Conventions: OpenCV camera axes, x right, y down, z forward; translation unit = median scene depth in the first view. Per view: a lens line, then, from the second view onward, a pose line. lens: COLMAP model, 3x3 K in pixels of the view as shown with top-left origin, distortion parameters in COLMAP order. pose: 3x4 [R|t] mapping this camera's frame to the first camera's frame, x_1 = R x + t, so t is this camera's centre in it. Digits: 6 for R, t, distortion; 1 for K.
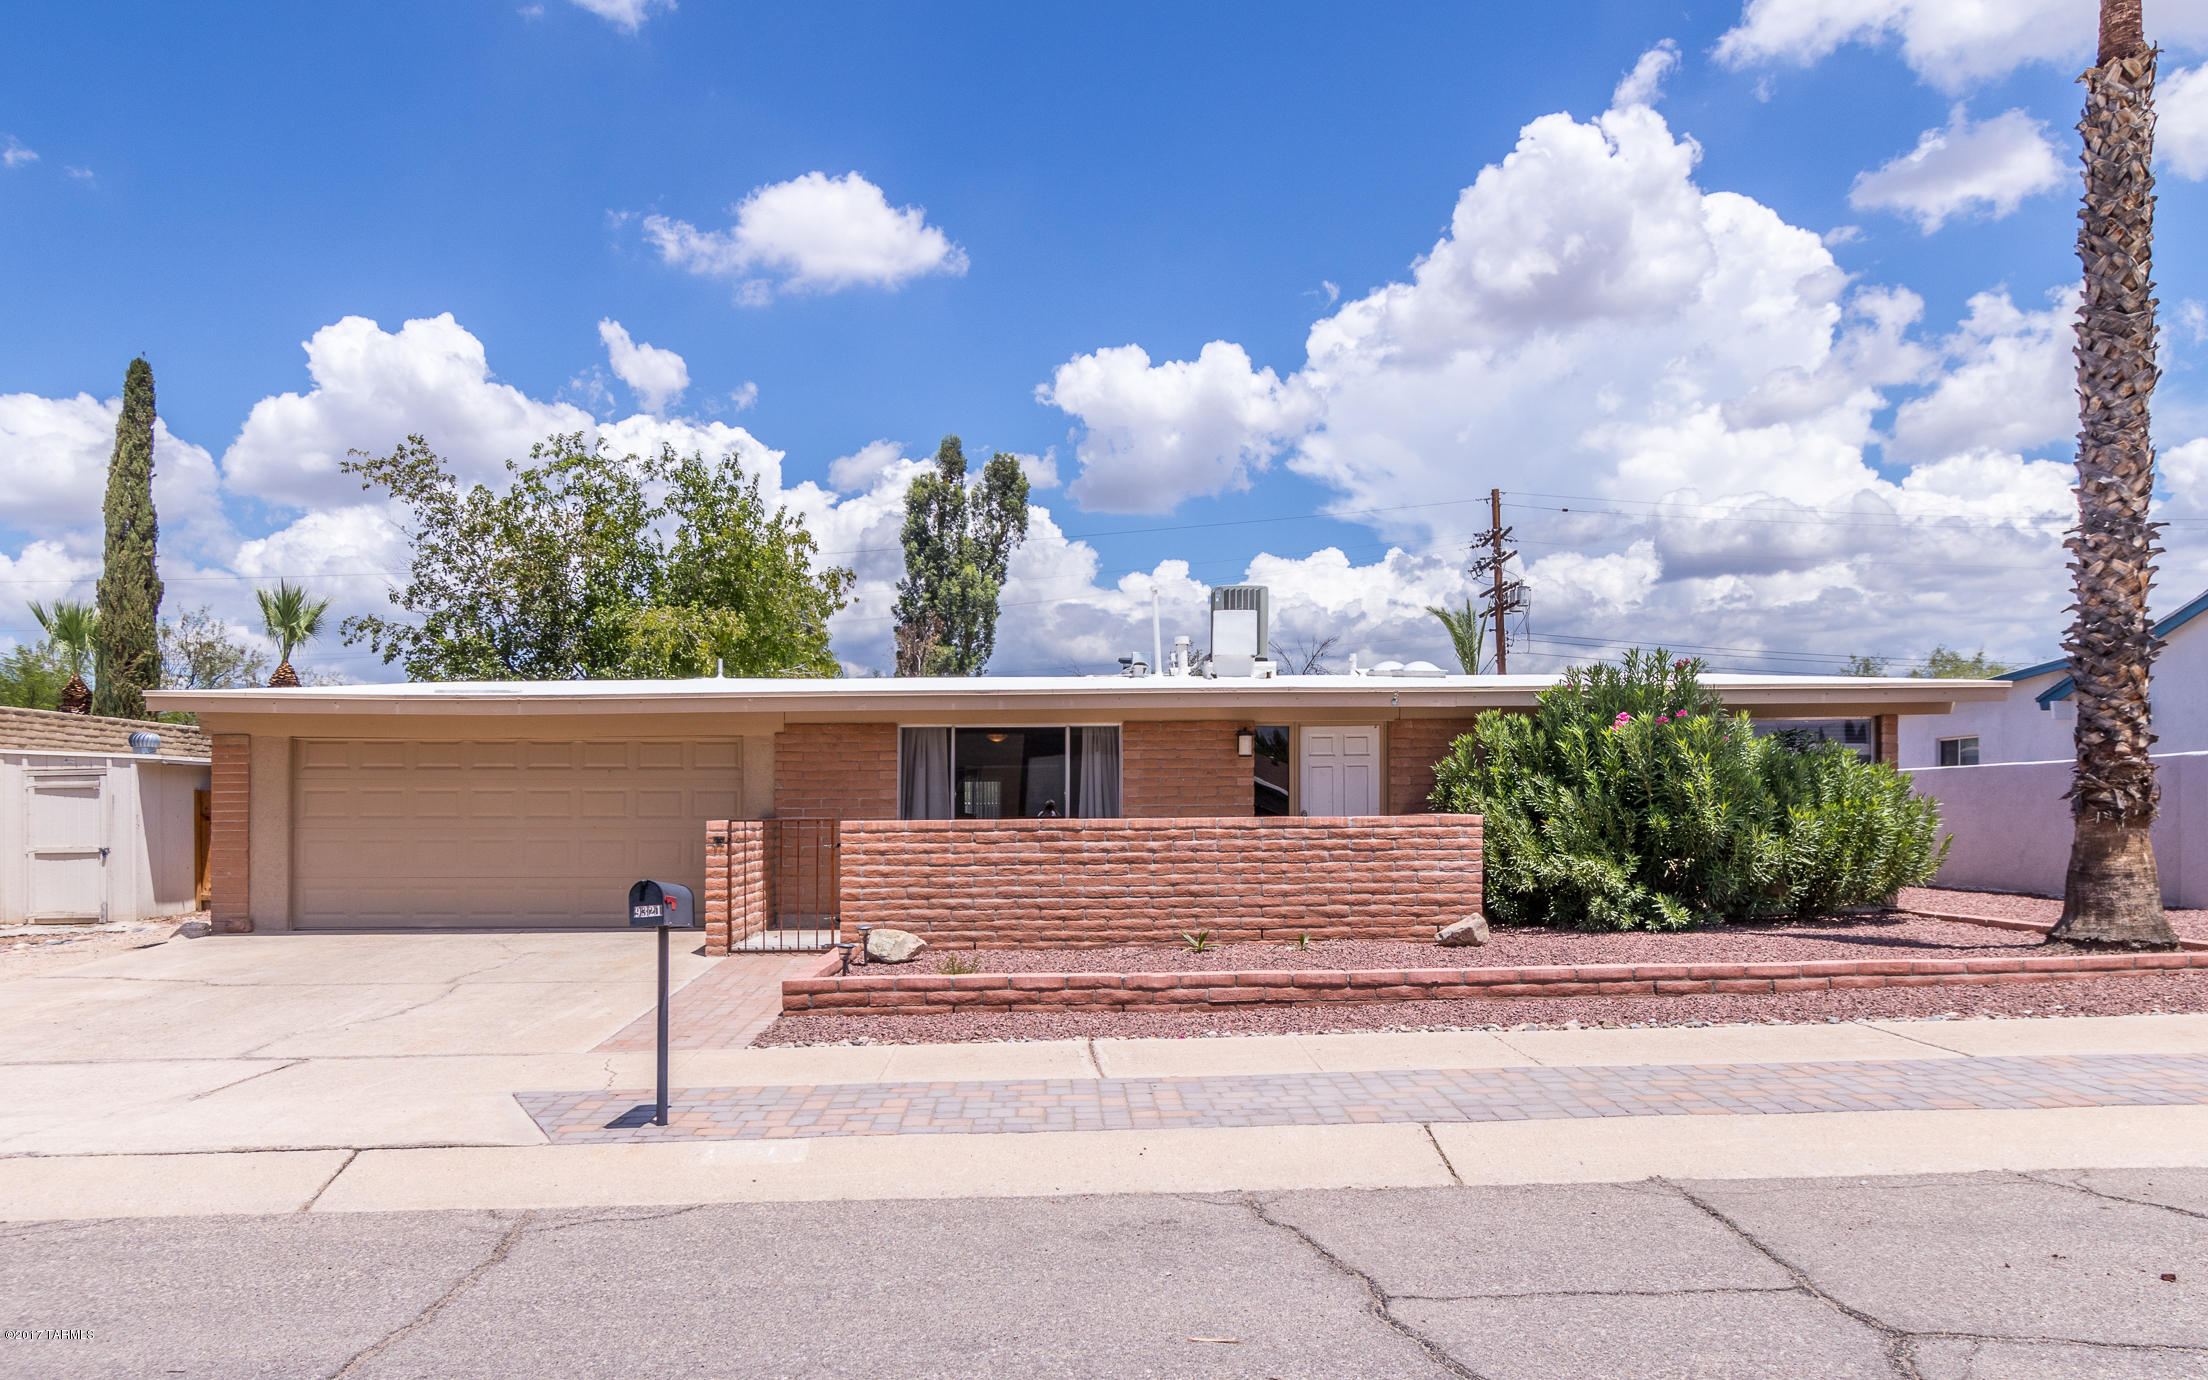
lens RADIAL K [[1399.1, 0, 1062.7], [0, 1399.1, 687.6], [0, 0, 1]] dist [0.007794, -0.001719]
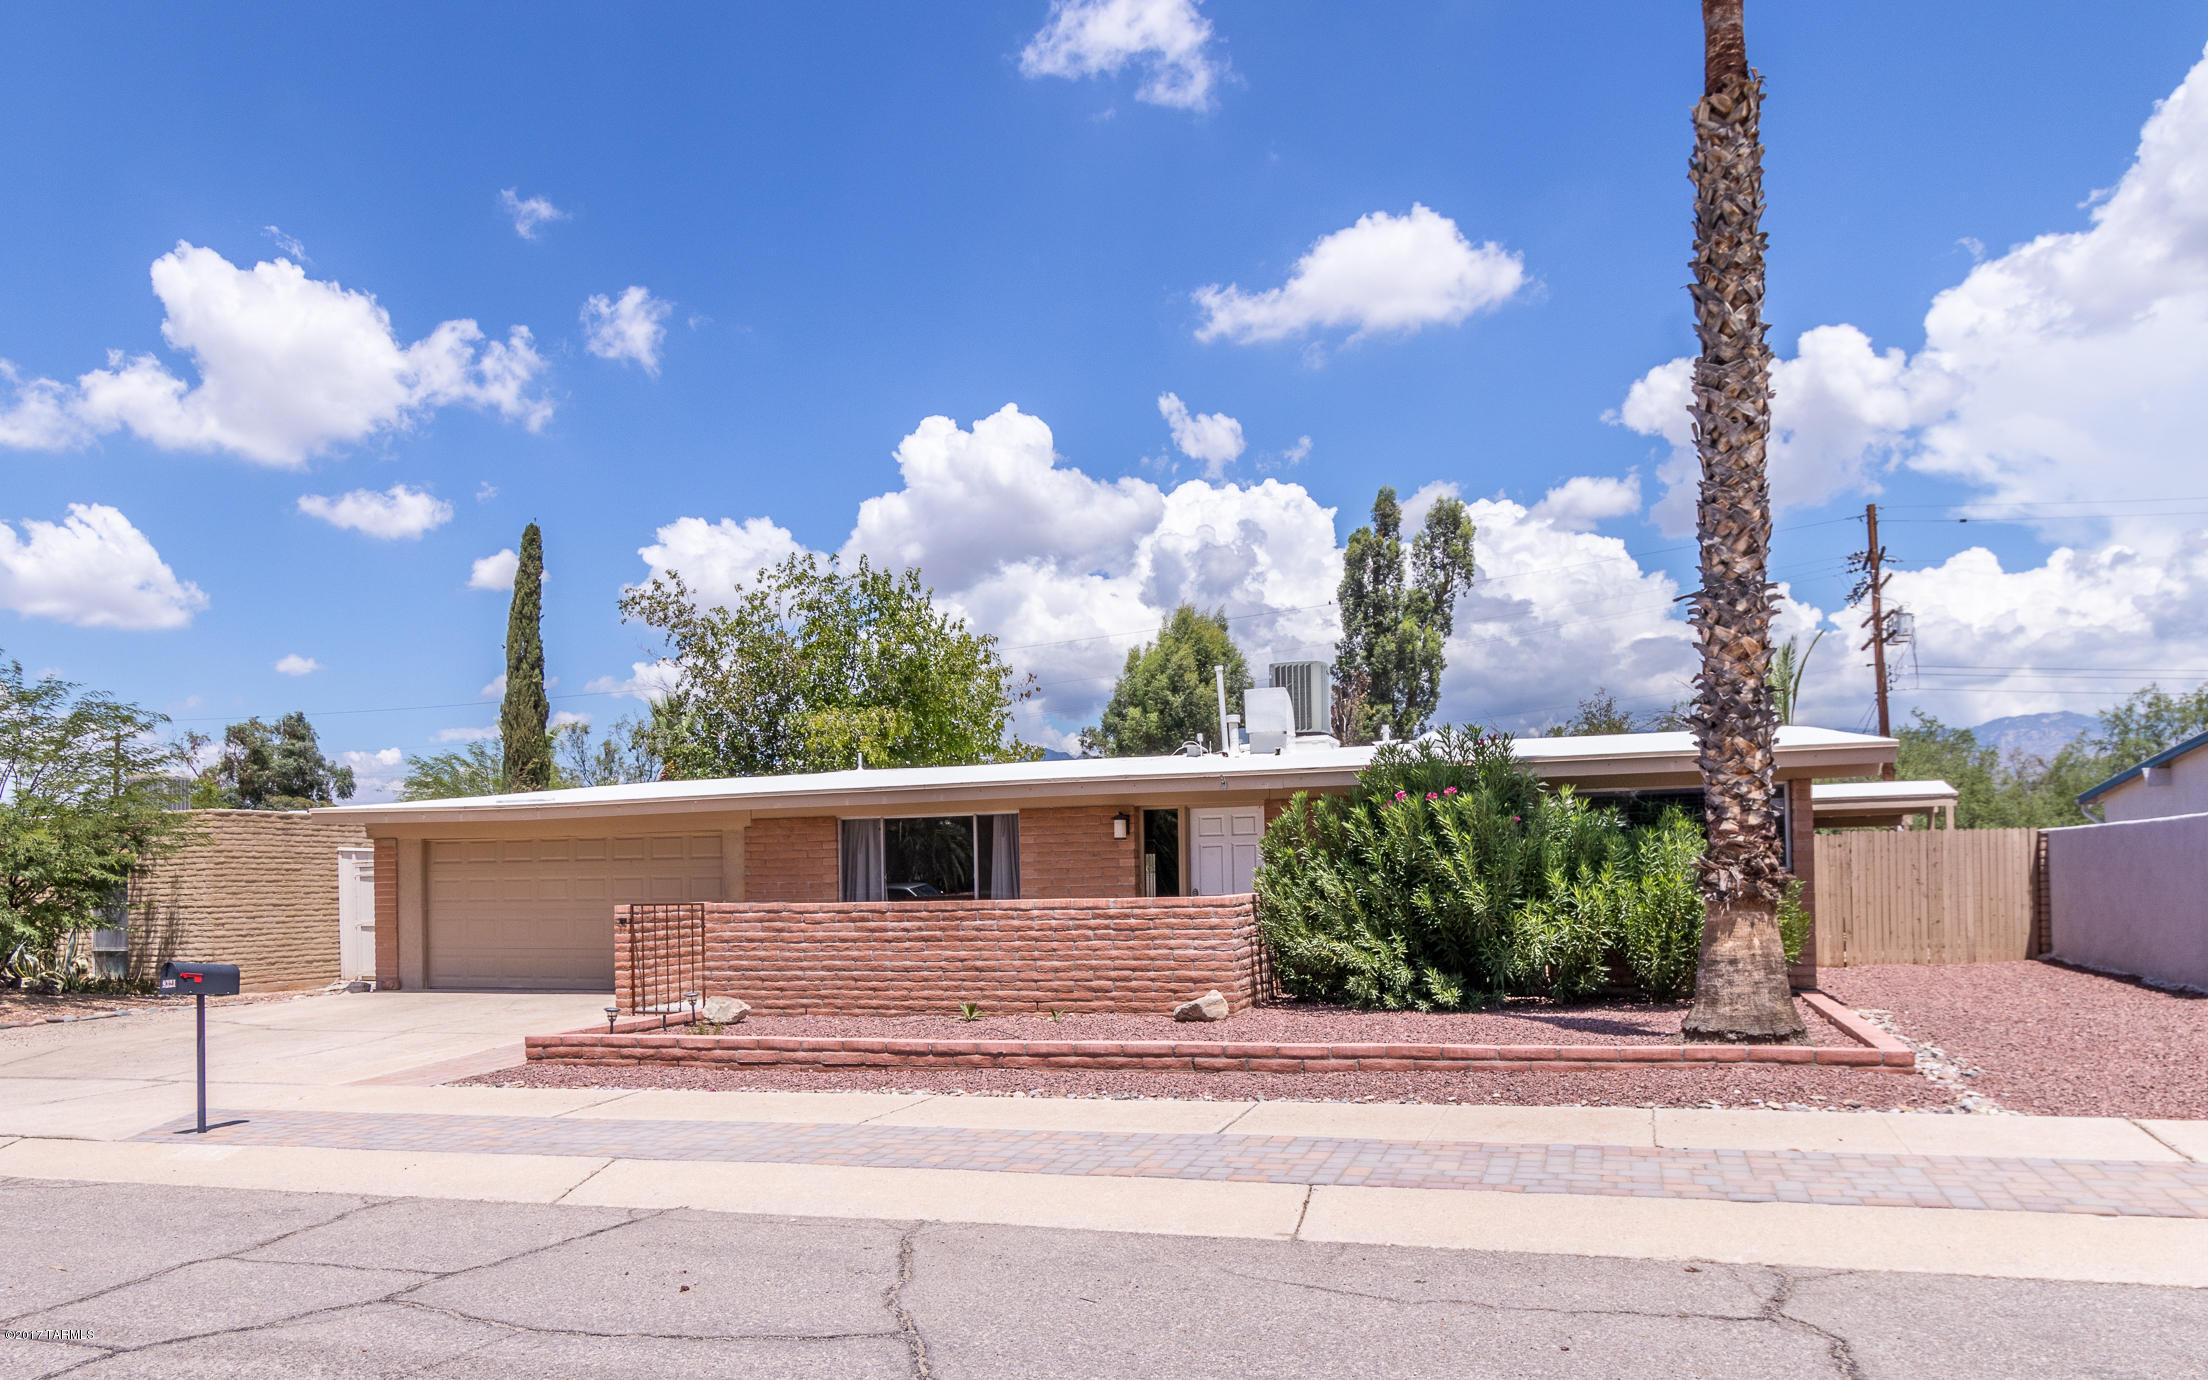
lens RADIAL K [[1410.2, 0, 1067.3], [0, 1410.2, 735.3], [0, 0, 1]] dist [0.008188, -0.000898]
pose [[0.939584, -0.045432, -0.339289, 0.550077], [0.042570, 0.998967, -0.015878, -0.017844], [0.339660, 0.000475, 0.940548, -0.033970]]
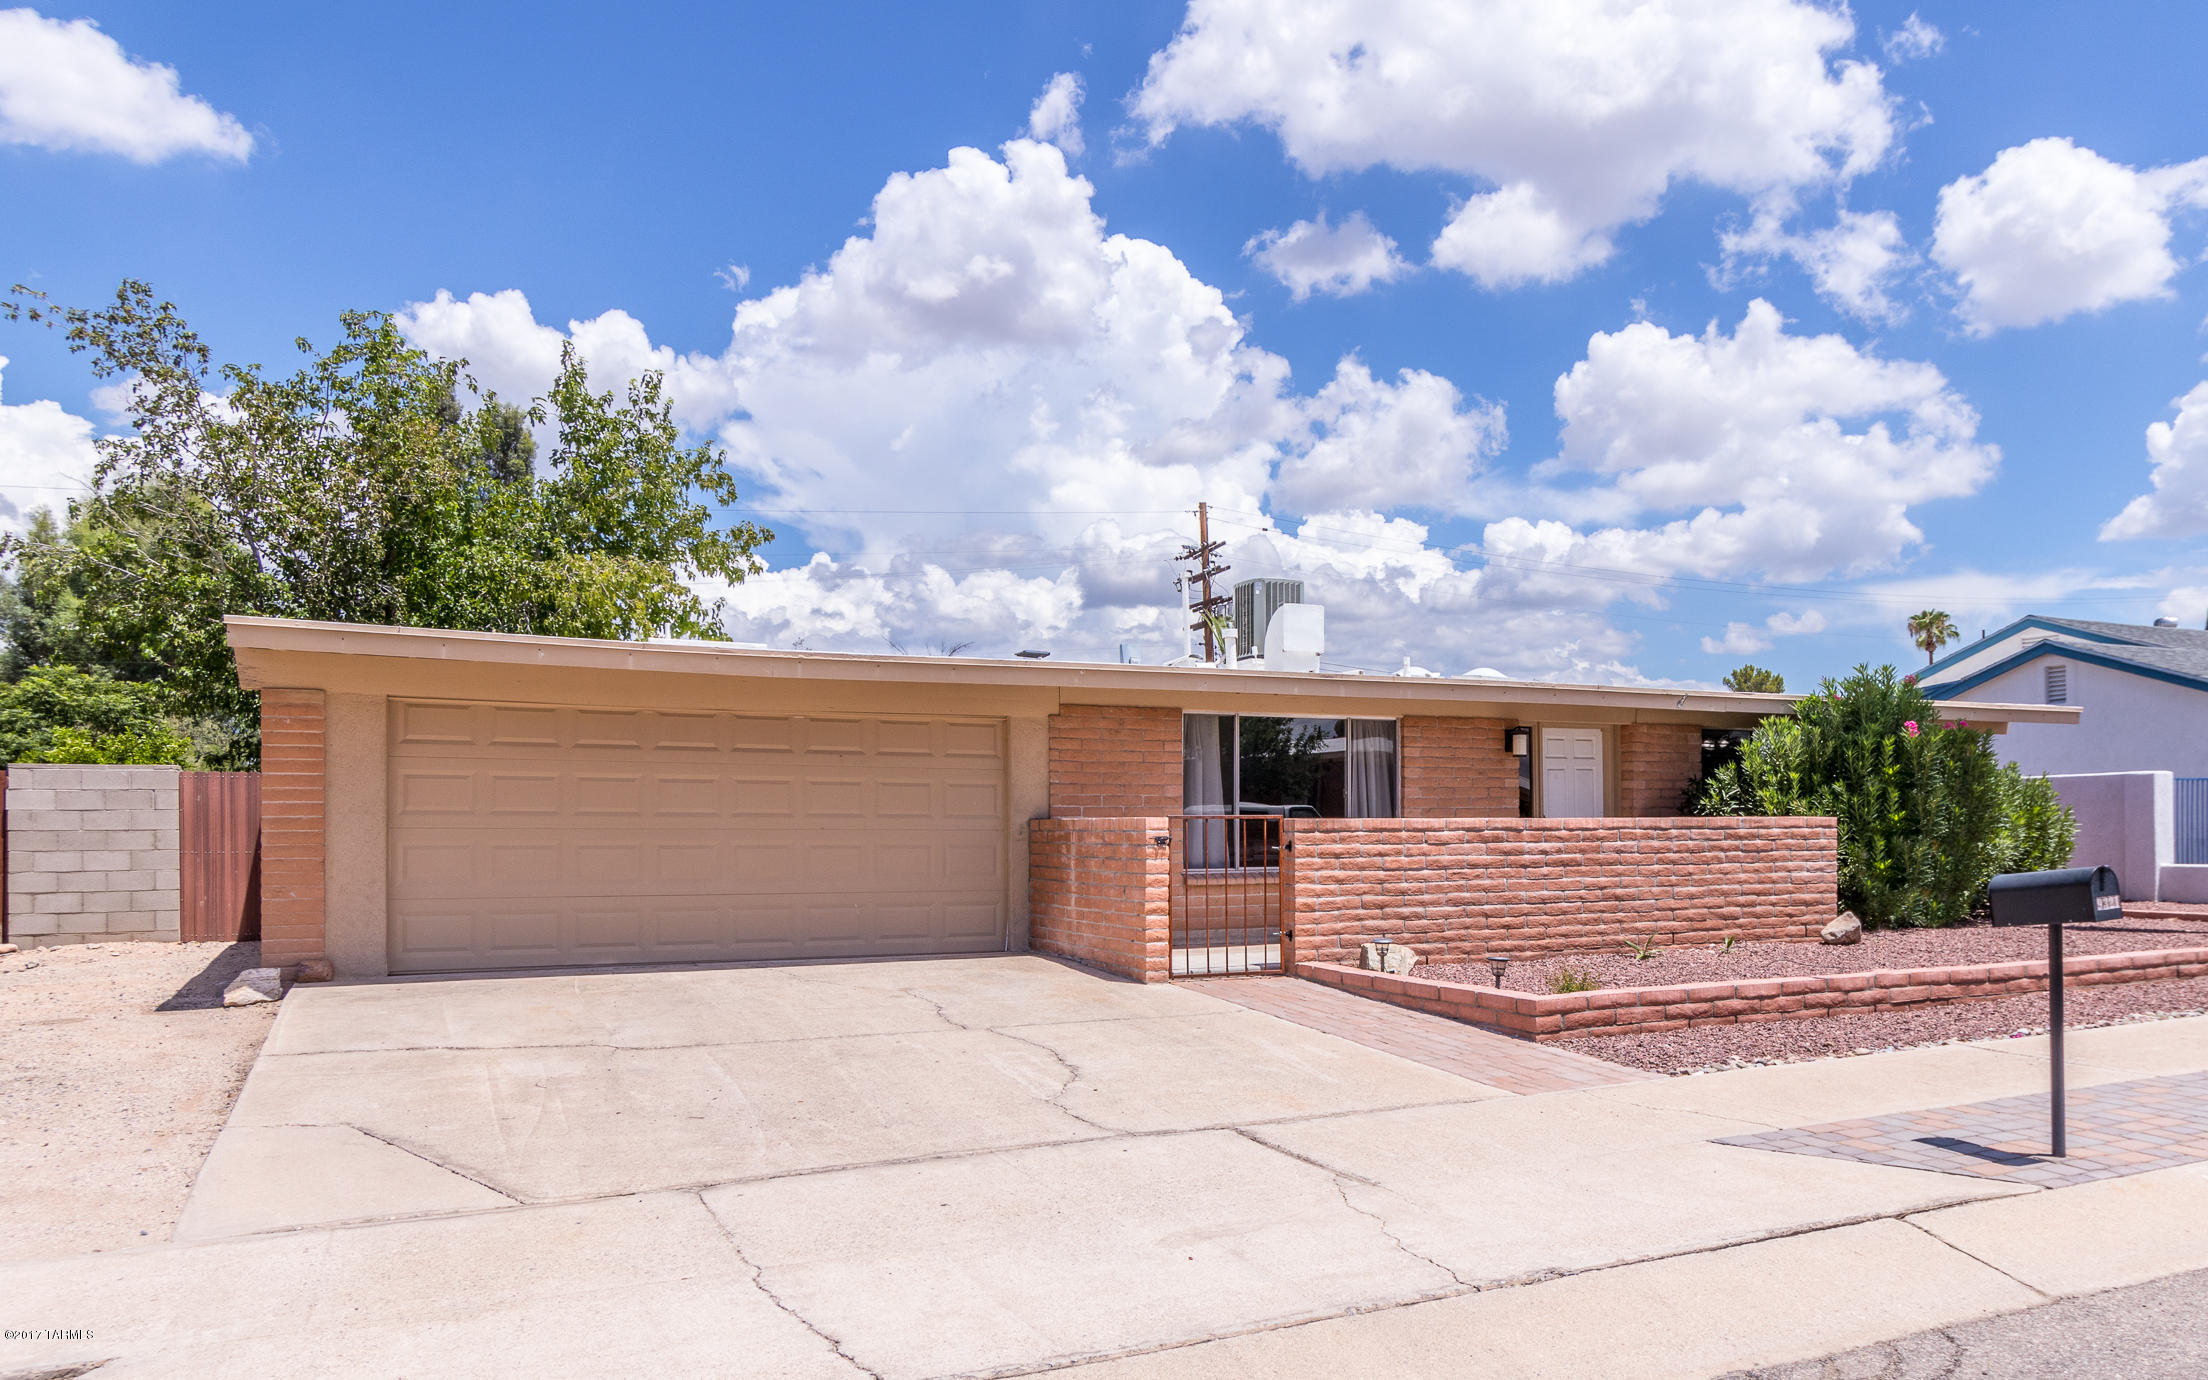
lens RADIAL K [[1485.3, 0, 1177.6], [0, 1485.3, 694.6], [0, 0, 1]] dist [0.008452, -0.000950]
pose [[0.908963, 0.040895, 0.414865, -0.600598], [-0.039480, 0.999148, -0.011990, 0.033787], [-0.415002, -0.005480, 0.909804, 0.209160]]
